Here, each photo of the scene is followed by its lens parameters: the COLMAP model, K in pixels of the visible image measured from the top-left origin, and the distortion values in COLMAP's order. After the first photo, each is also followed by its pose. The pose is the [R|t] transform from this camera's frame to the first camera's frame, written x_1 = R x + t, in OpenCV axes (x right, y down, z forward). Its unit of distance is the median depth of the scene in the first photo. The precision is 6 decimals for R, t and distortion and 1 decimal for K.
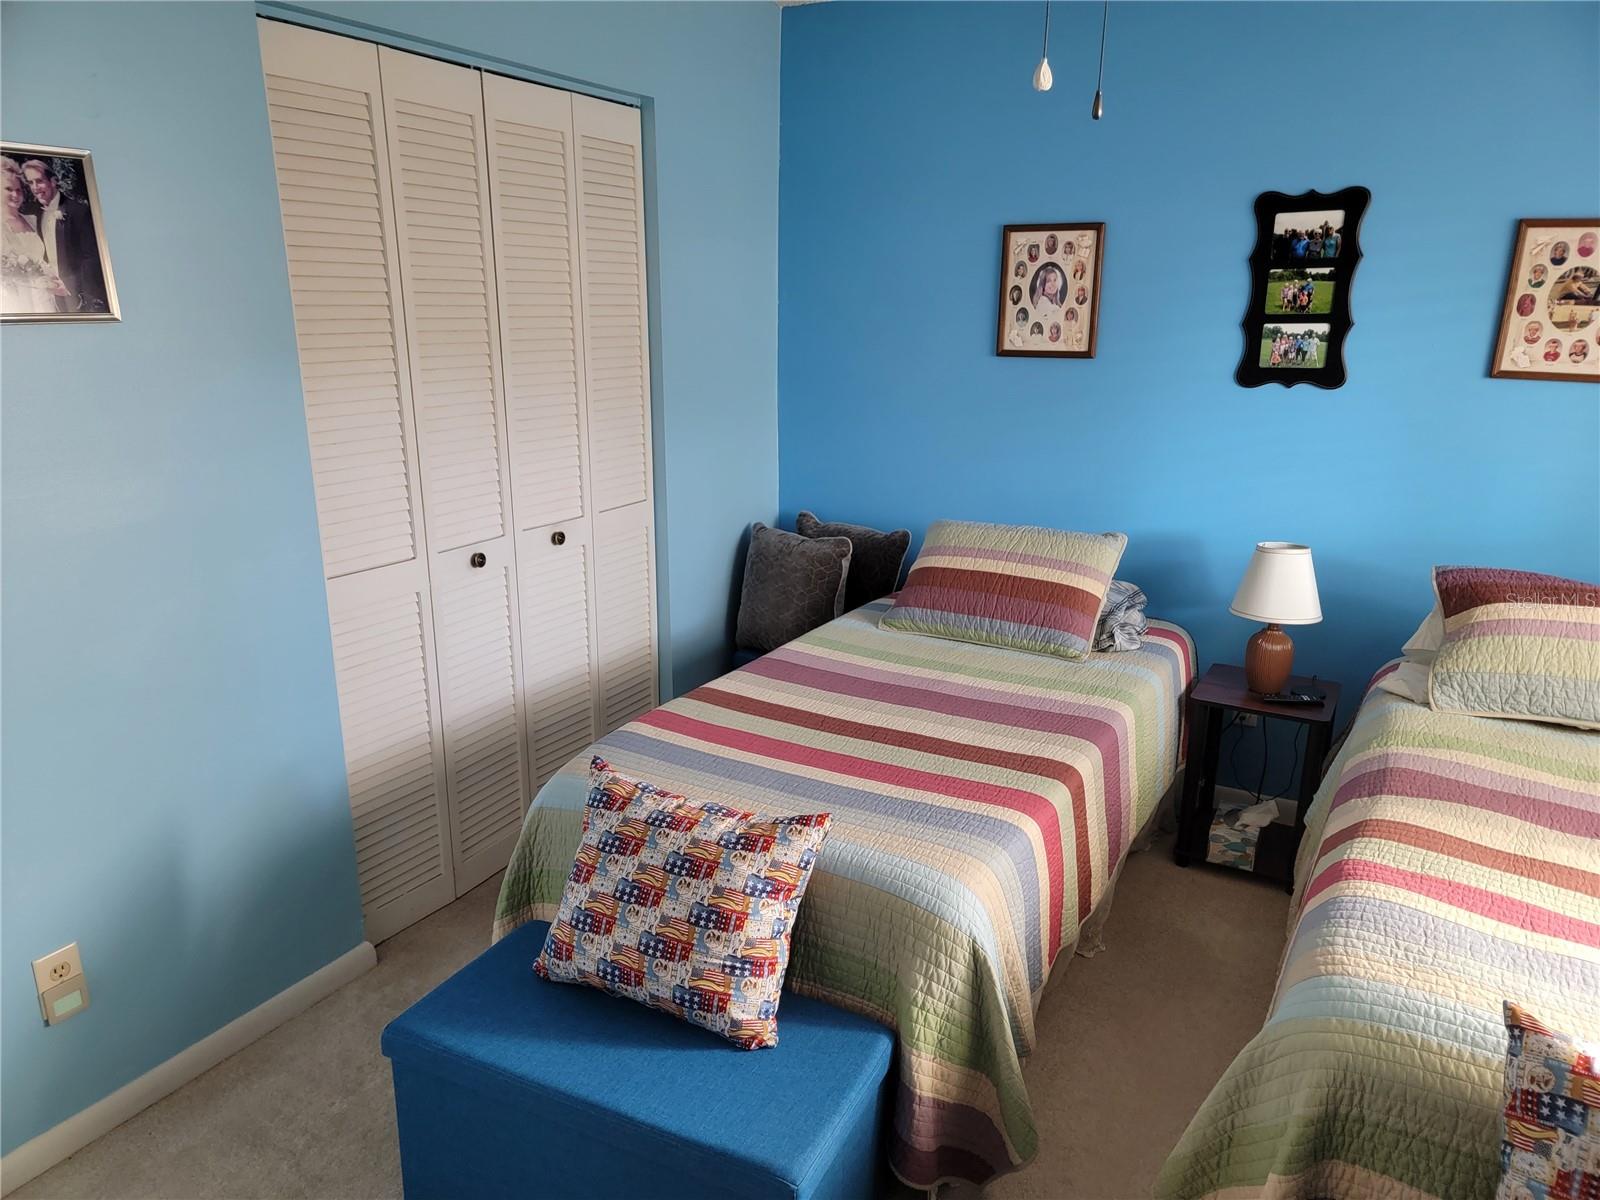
lens RADIAL K [[1091.1, 0, 826.8], [0, 1091.1, 600.0], [0, 0, 1]] dist [0.082095, -0.068292]
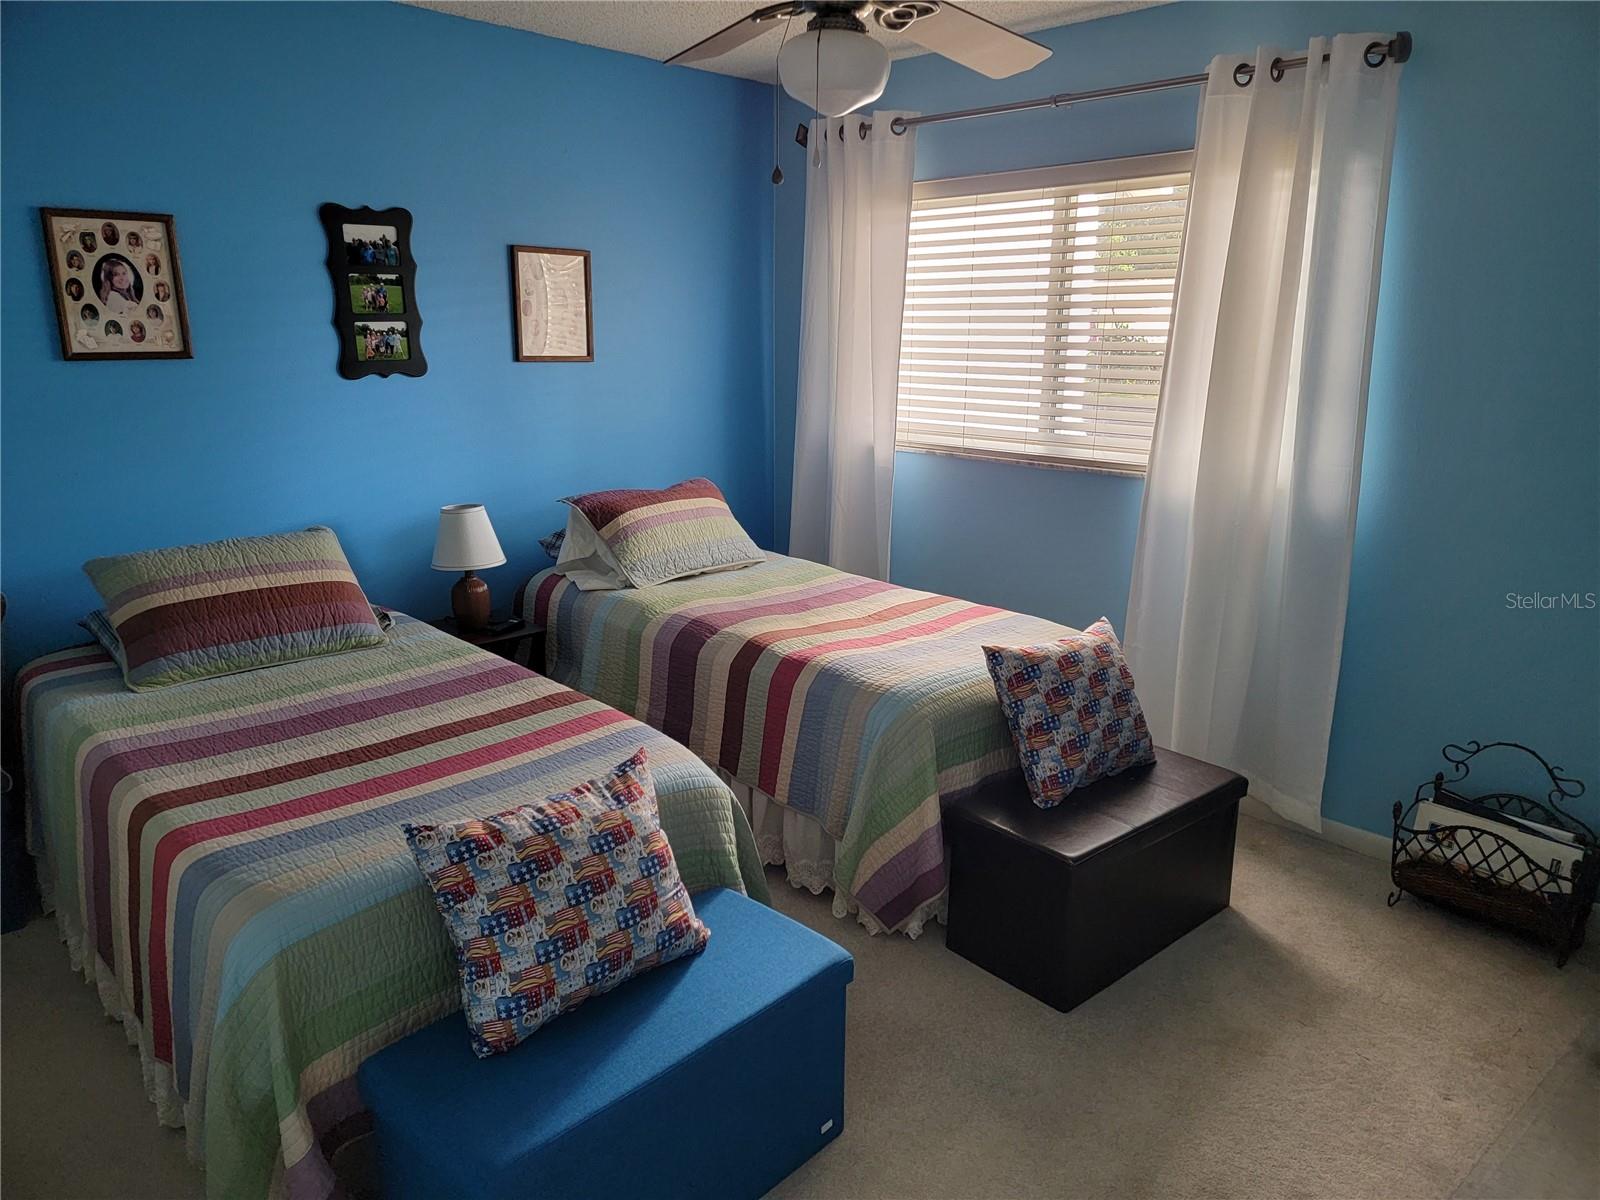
lens RADIAL K [[1091.1, 0, 826.8], [0, 1091.1, 600.0], [0, 0, 1]] dist [0.082095, -0.068292]
pose [[0.308075, -0.253851, 0.916870, -0.563103], [0.235011, 0.954183, 0.185216, -0.076586], [-0.921878, 0.158414, 0.353617, 0.207549]]
